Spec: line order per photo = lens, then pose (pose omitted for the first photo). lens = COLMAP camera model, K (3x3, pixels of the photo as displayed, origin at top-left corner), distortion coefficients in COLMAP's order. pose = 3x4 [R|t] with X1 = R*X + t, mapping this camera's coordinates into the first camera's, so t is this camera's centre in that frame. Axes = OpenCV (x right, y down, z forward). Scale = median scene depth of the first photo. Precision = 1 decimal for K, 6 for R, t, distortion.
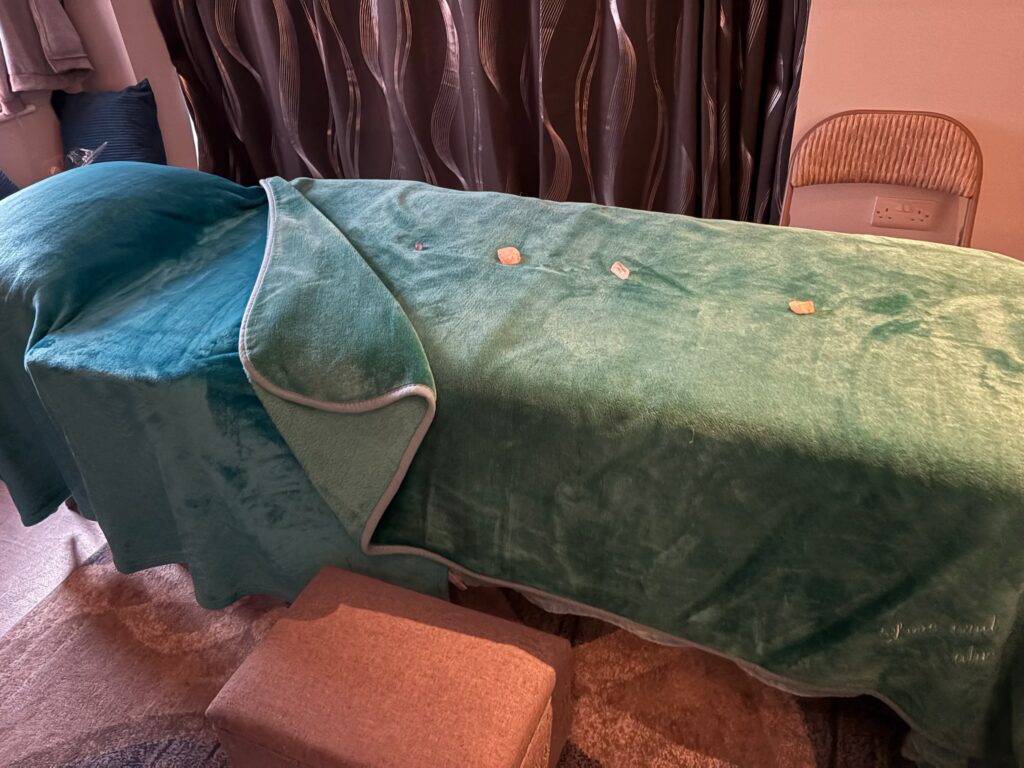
lens RADIAL K [[774.4, 0, 508.5], [0, 774.4, 382.5], [0, 0, 1]] dist [0.044601, -0.050291]
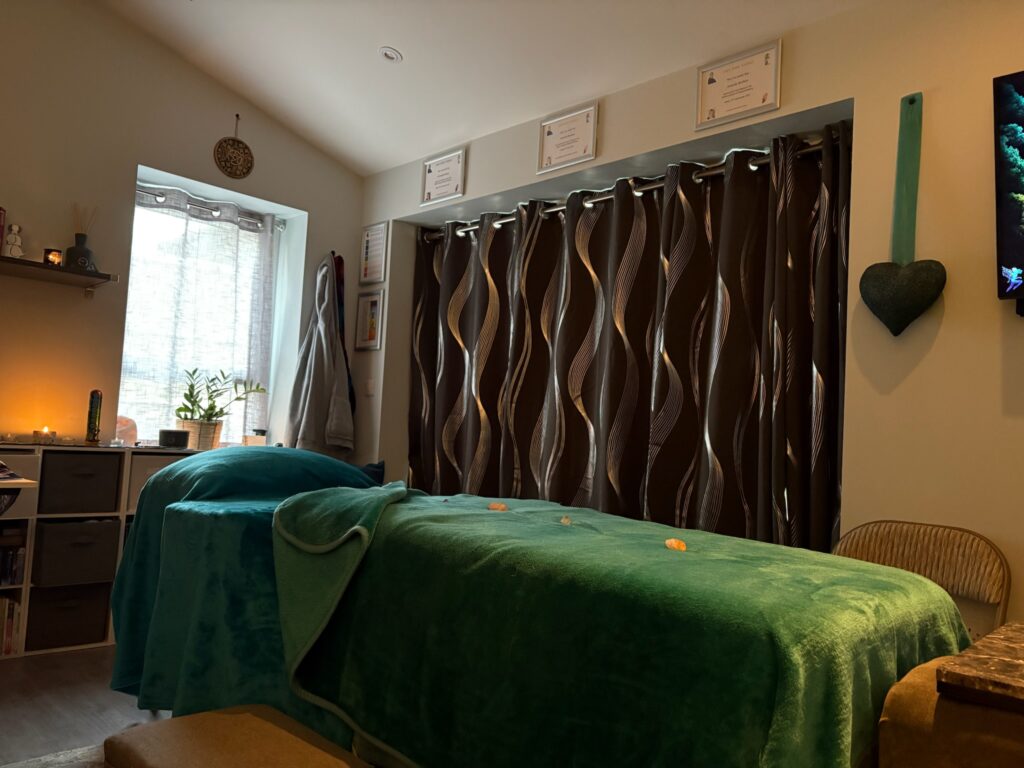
lens RADIAL K [[774.4, 0, 511.5], [0, 774.4, 385.7], [0, 0, 1]] dist [0.044601, -0.050291]
pose [[0.922150, 0.100676, -0.373501, 0.269675], [-0.307362, 0.776952, -0.549431, 0.211535], [0.234877, 0.621458, 0.747410, -0.048389]]
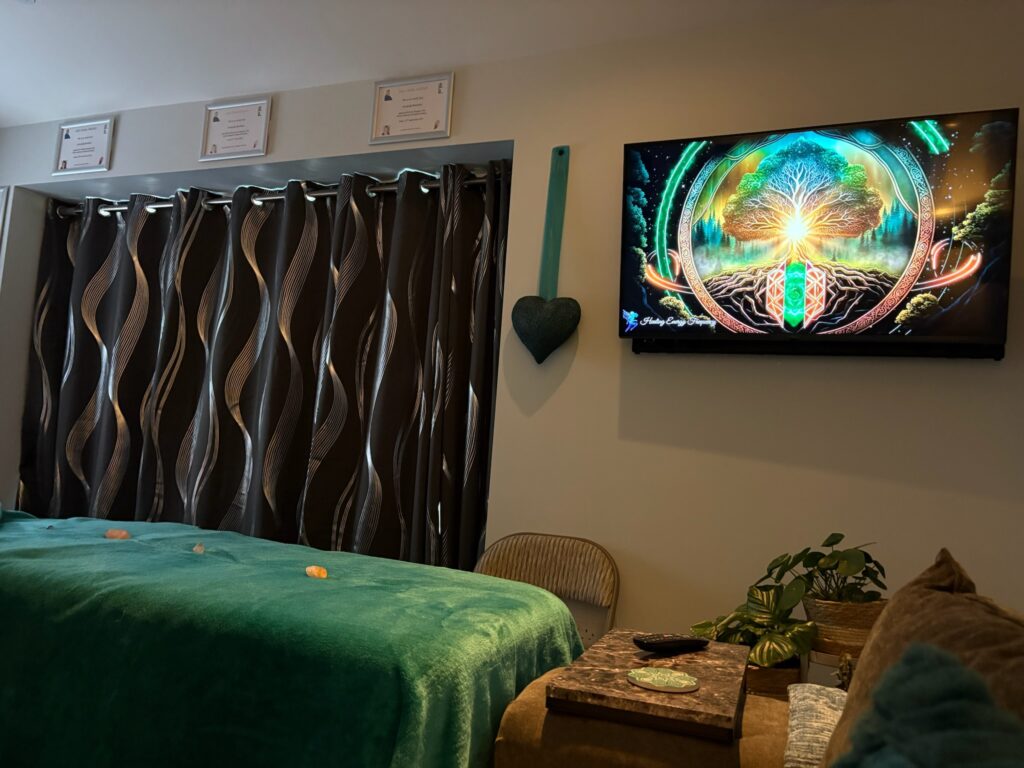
lens RADIAL K [[774.4, 0, 506.8], [0, 774.4, 382.6], [0, 0, 1]] dist [0.044601, -0.050291]
pose [[0.989162, 0.145897, 0.016527, 0.282460], [-0.101221, 0.759103, -0.643053, 0.187917], [-0.106365, 0.634411, 0.765643, -0.035842]]
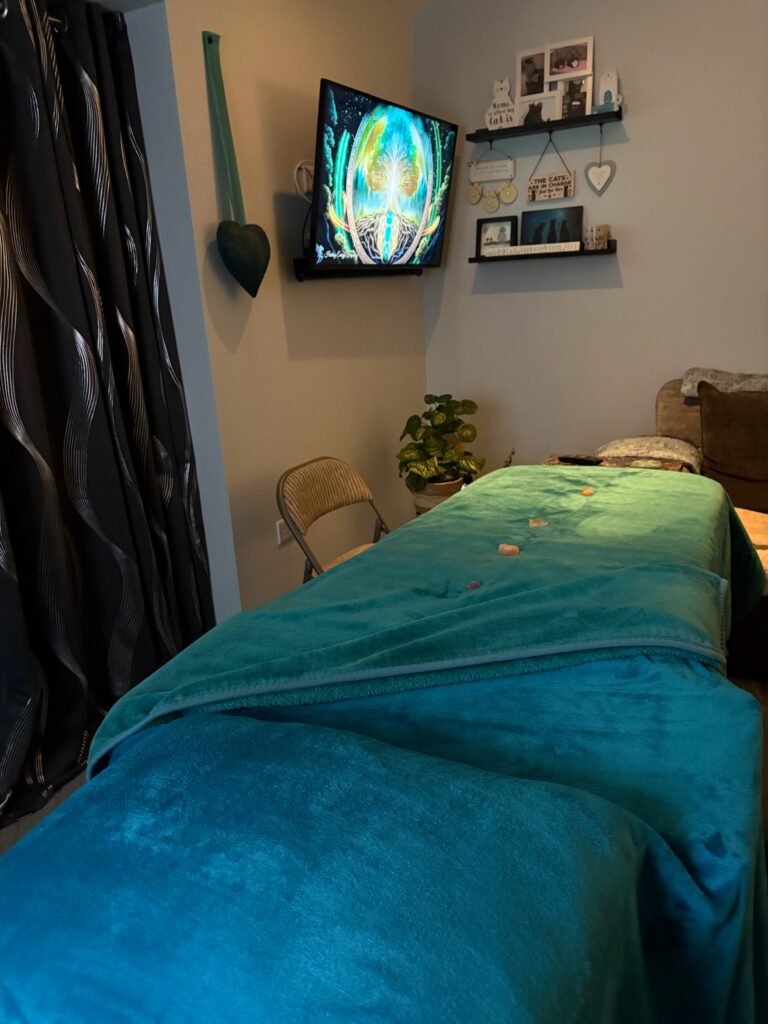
lens RADIAL K [[774.4, 0, 384.9], [0, 774.4, 514.2], [0, 0, 1]] dist [0.044601, -0.050291]
pose [[0.085790, -0.228287, 0.969807, -0.547163], [0.590745, 0.795485, 0.134995, -0.221129], [-0.802284, 0.561328, 0.203104, 0.446251]]
